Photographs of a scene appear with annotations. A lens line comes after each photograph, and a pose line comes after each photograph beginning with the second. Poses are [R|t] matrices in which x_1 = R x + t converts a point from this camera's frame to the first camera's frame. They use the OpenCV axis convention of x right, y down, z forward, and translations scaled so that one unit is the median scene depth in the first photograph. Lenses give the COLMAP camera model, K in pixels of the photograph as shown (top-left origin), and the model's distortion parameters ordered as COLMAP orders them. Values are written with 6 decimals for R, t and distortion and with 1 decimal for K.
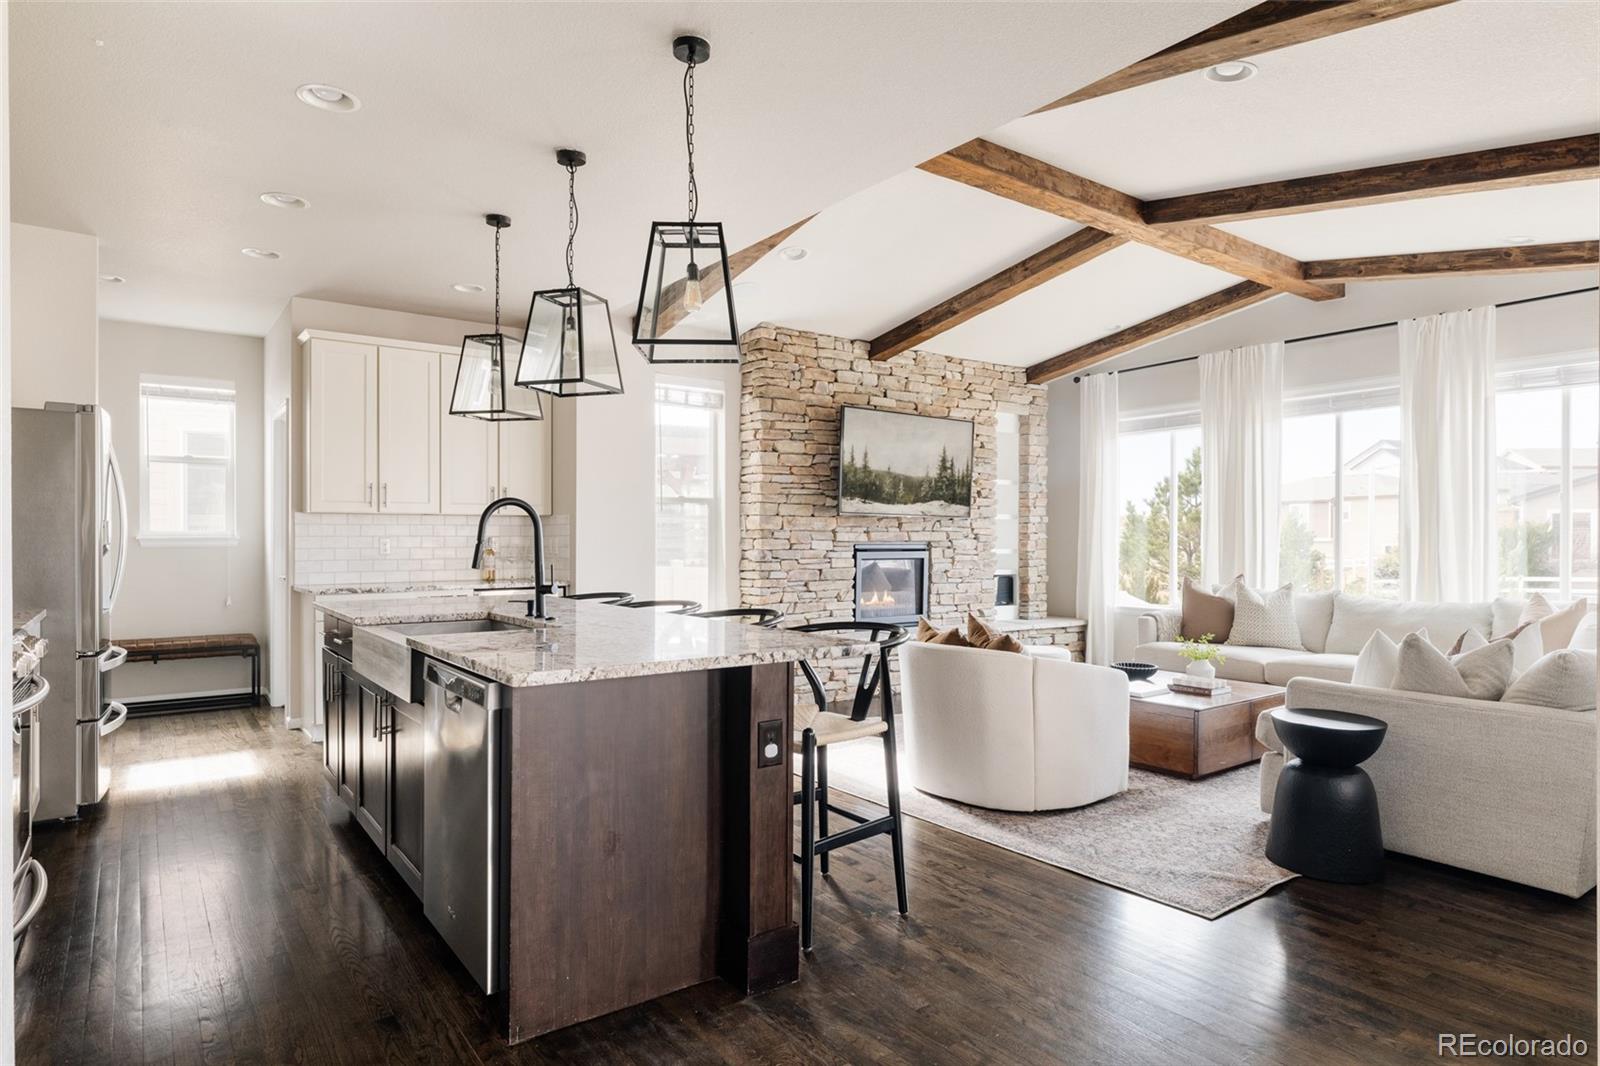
lens RADIAL K [[911.1, 0, 803.4], [0, 911.1, 540.1], [0, 0, 1]] dist [-0.004232, -0.000092]
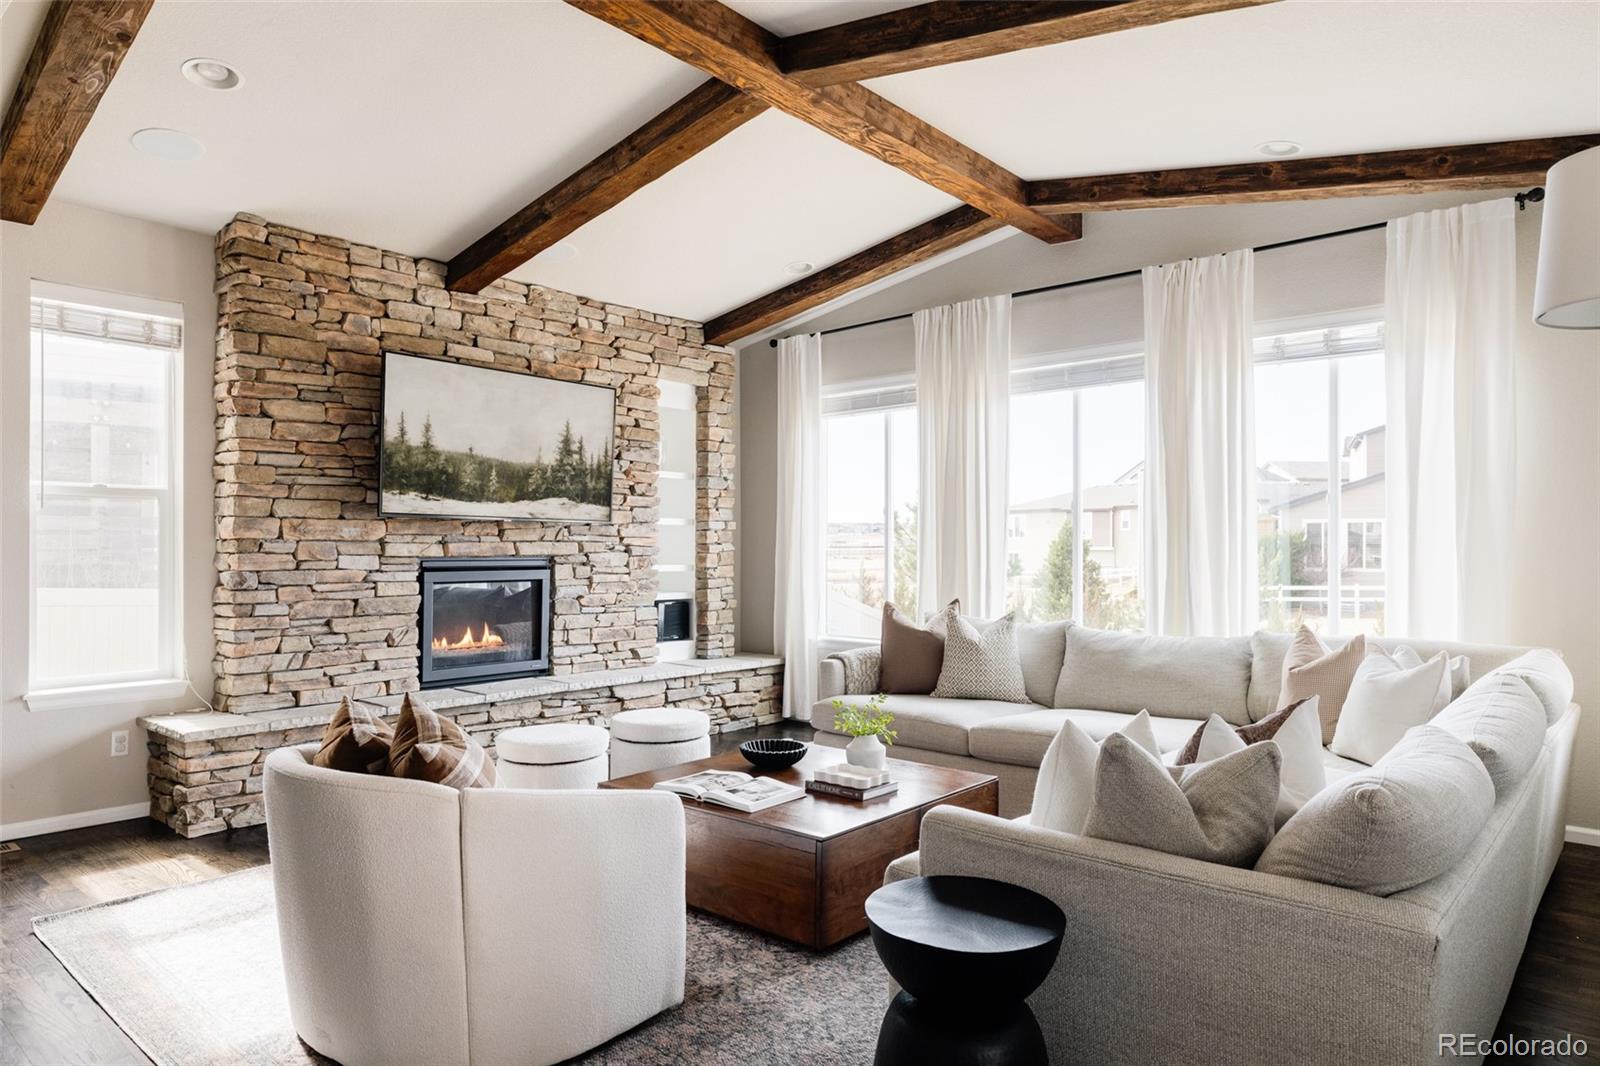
lens RADIAL K [[1018.0, 0, 789.2], [0, 1018.0, 539.5], [0, 0, 1]] dist [0.004957, -0.005045]
pose [[0.975994, 0.000988, 0.217796, 0.179770], [0.001196, 0.999950, -0.009895, -0.003804], [-0.217795, 0.009918, 0.975944, 0.232144]]
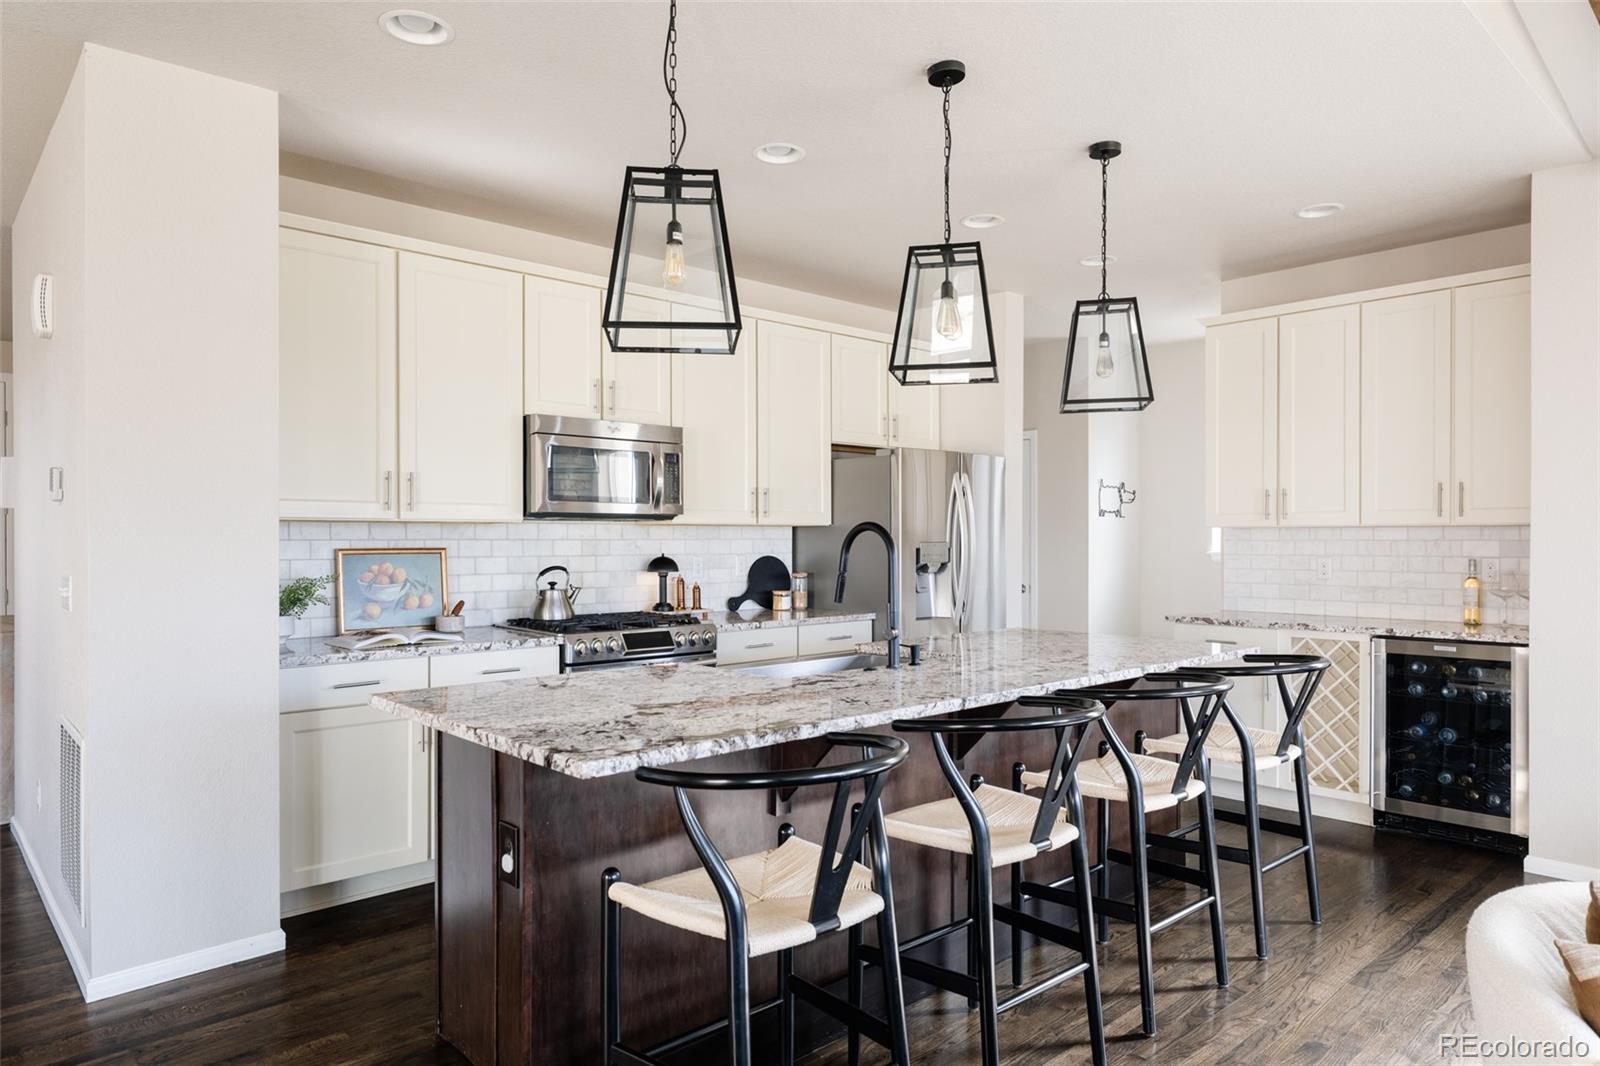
lens RADIAL K [[1018.0, 0, 793.9], [0, 1018.0, 545.6], [0, 0, 1]] dist [0.004957, -0.005045]
pose [[0.097493, 0.007490, -0.995208, 0.339149], [-0.001572, 0.999972, 0.007372, -0.017069], [0.995235, 0.000846, 0.097502, 0.445272]]
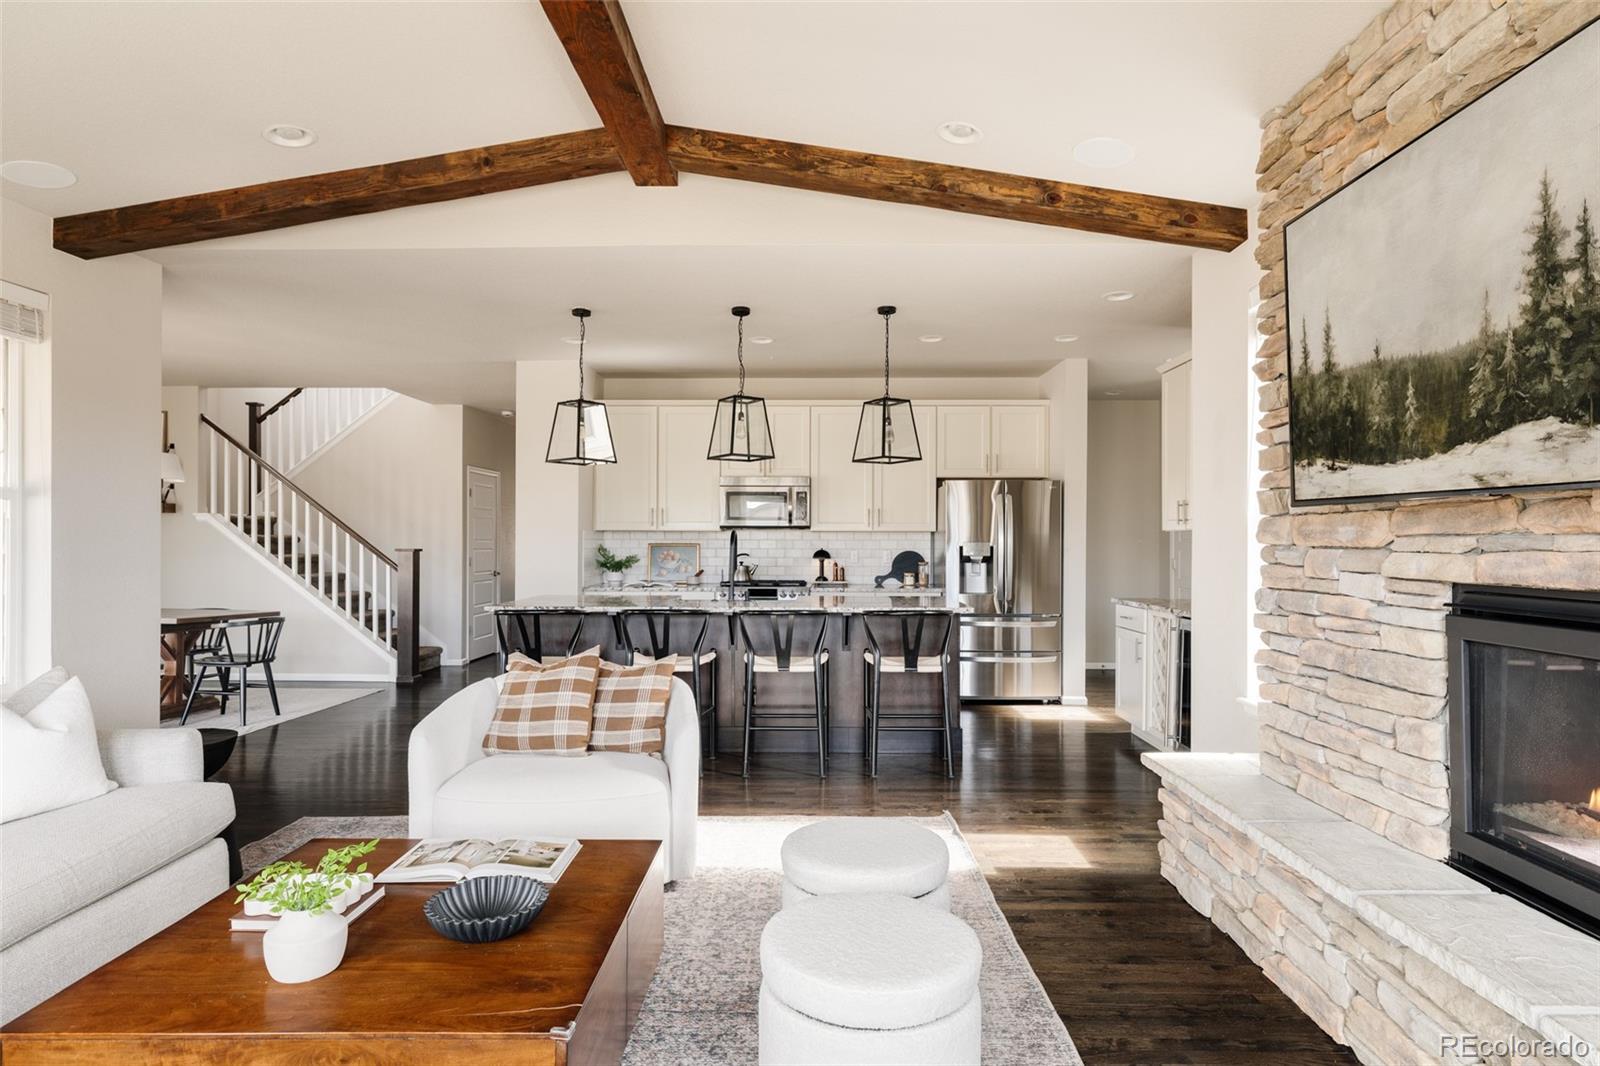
lens RADIAL K [[911.1, 0, 791.1], [0, 911.1, 532.2], [0, 0, 1]] dist [-0.004232, -0.000092]
pose [[-0.623454, -0.010400, -0.781791, 0.529986], [-0.003737, 0.999940, -0.010322, -0.013292], [0.781851, -0.003513, -0.623455, 1.170359]]
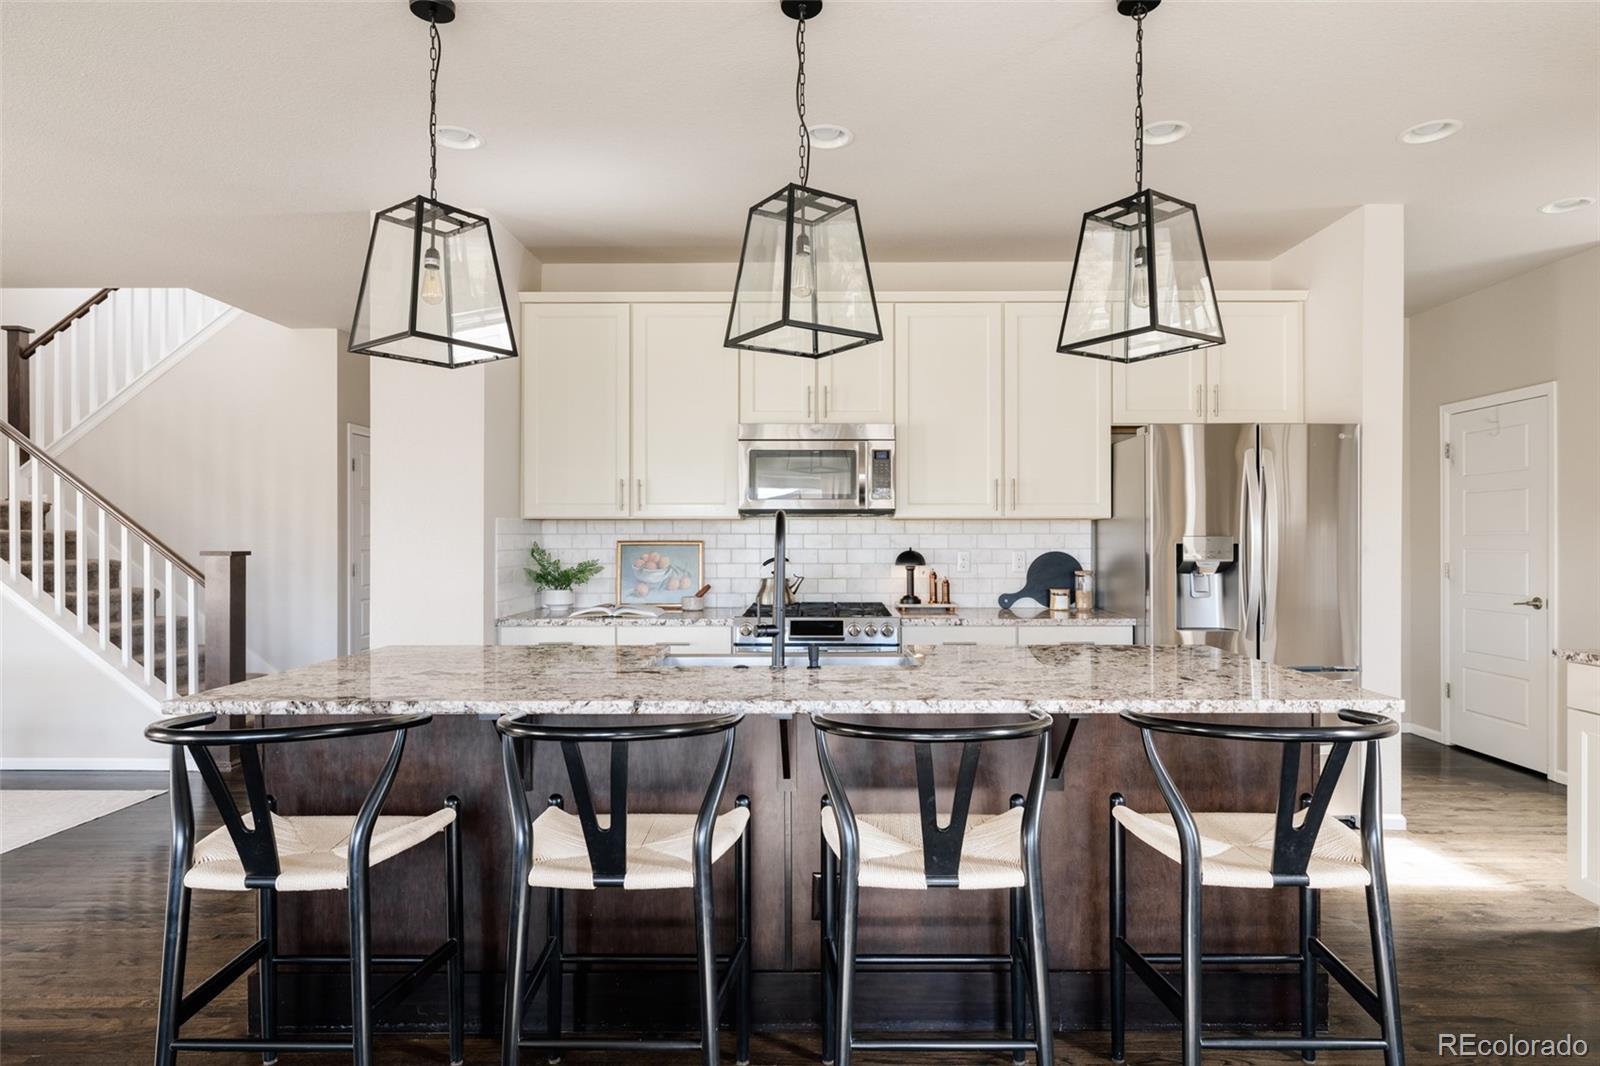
lens RADIAL K [[911.1, 0, 809.1], [0, 911.1, 538.0], [0, 0, 1]] dist [-0.004232, -0.000092]
pose [[-0.606966, -0.000235, -0.794728, 0.162914], [-0.000880, 1.000000, 0.000376, -0.012461], [0.794728, 0.000928, -0.606965, 0.806158]]
